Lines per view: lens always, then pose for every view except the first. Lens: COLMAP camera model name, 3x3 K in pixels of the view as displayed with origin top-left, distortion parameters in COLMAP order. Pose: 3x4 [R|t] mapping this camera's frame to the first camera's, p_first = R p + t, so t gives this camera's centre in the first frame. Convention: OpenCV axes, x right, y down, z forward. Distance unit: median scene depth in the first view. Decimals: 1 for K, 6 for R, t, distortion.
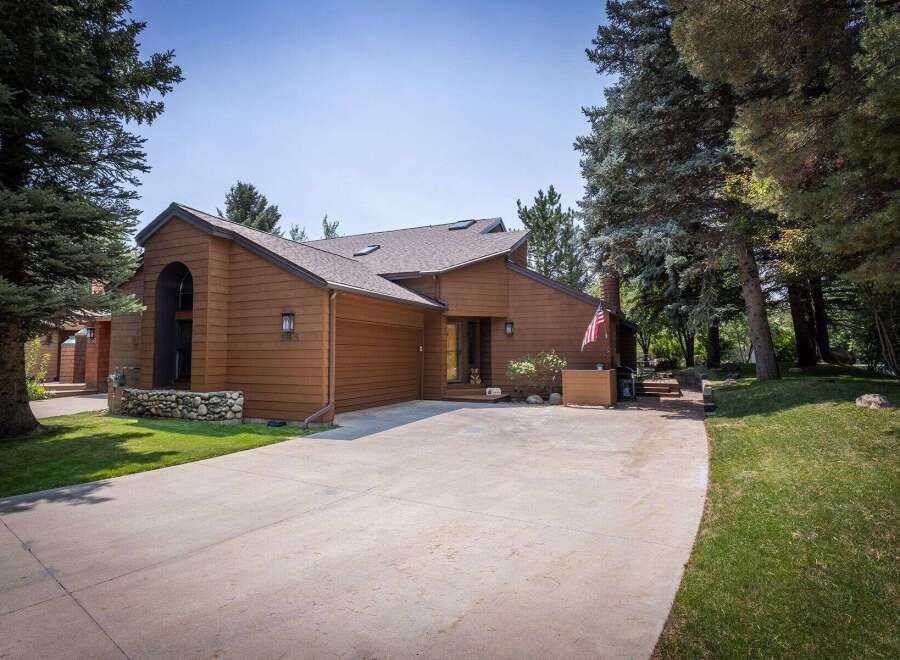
lens RADIAL K [[478.1, 0, 442.0], [0, 478.1, 328.5], [0, 0, 1]] dist [-0.015191, 0.009598]
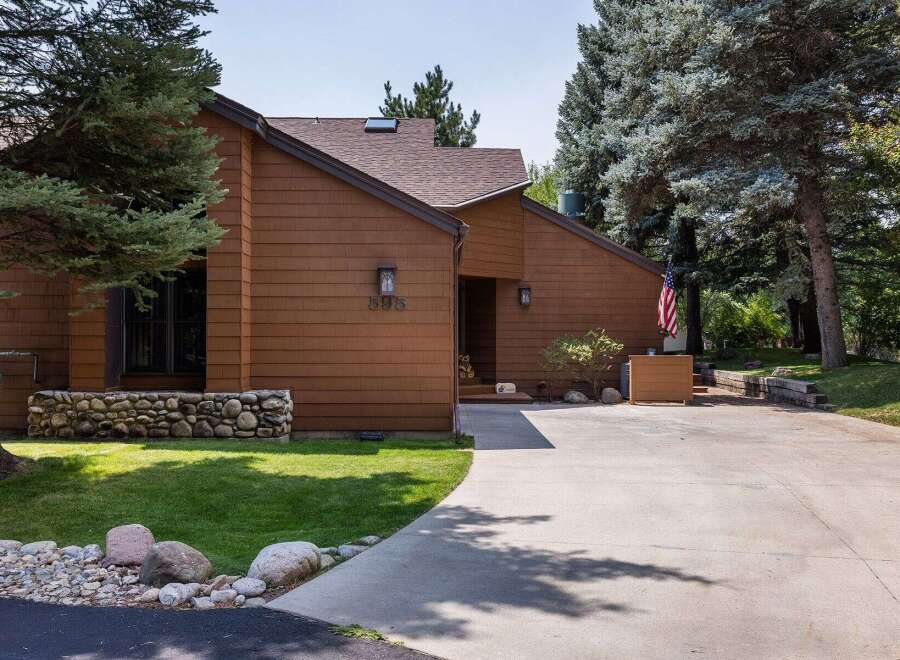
lens RADIAL K [[836.6, 0, 450.0], [0, 836.6, 330.0], [0, 0, 1]] dist [0.021149, 0.004099]
pose [[0.908489, 0.010260, 0.417783, -0.538294], [-0.029651, 0.998762, 0.039950, 0.003910], [-0.416856, -0.048682, 0.907668, -0.054978]]
